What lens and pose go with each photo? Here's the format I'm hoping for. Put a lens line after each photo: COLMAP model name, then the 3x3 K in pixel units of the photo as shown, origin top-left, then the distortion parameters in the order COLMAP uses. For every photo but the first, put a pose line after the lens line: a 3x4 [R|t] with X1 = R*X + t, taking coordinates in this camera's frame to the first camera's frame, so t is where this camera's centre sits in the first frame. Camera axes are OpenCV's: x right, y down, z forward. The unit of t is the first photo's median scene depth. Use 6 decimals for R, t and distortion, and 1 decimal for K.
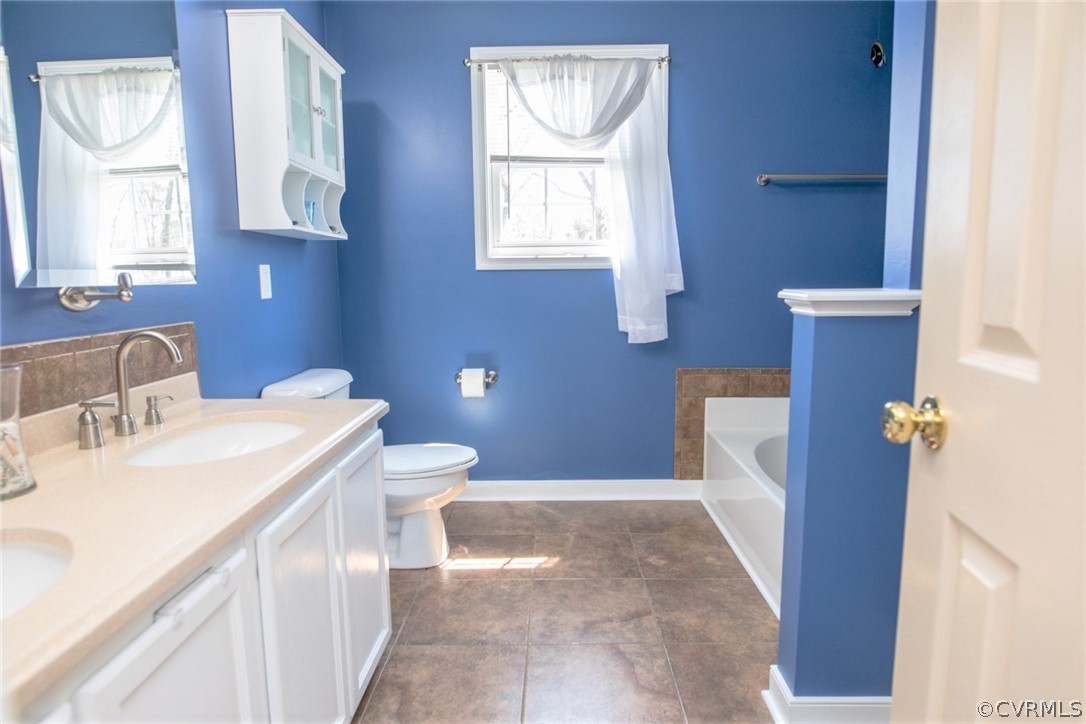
lens RADIAL K [[634.9, 0, 537.6], [0, 634.9, 359.7], [0, 0, 1]] dist [-0.018167, 0.001391]
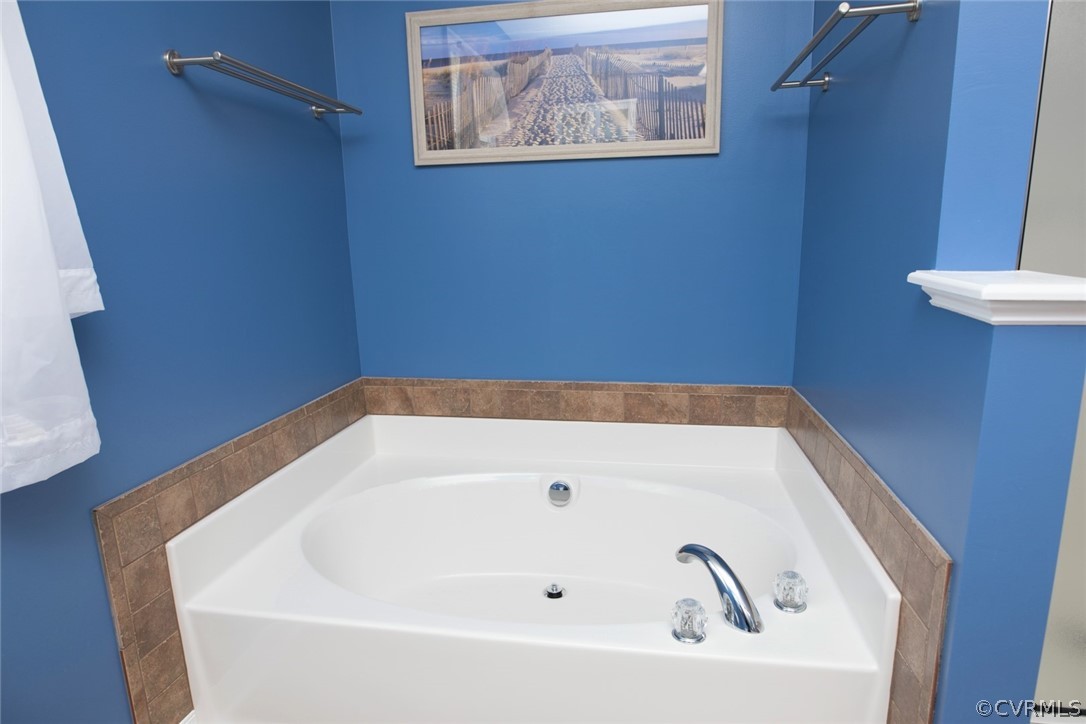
lens RADIAL K [[634.9, 0, 537.6], [0, 634.9, 359.7], [0, 0, 1]] dist [-0.018167, 0.001391]
pose [[0.149256, -0.190936, 0.970189, -0.104915], [0.147665, 0.974481, 0.169063, -0.106691], [-0.977710, 0.118030, 0.173641, 0.683513]]
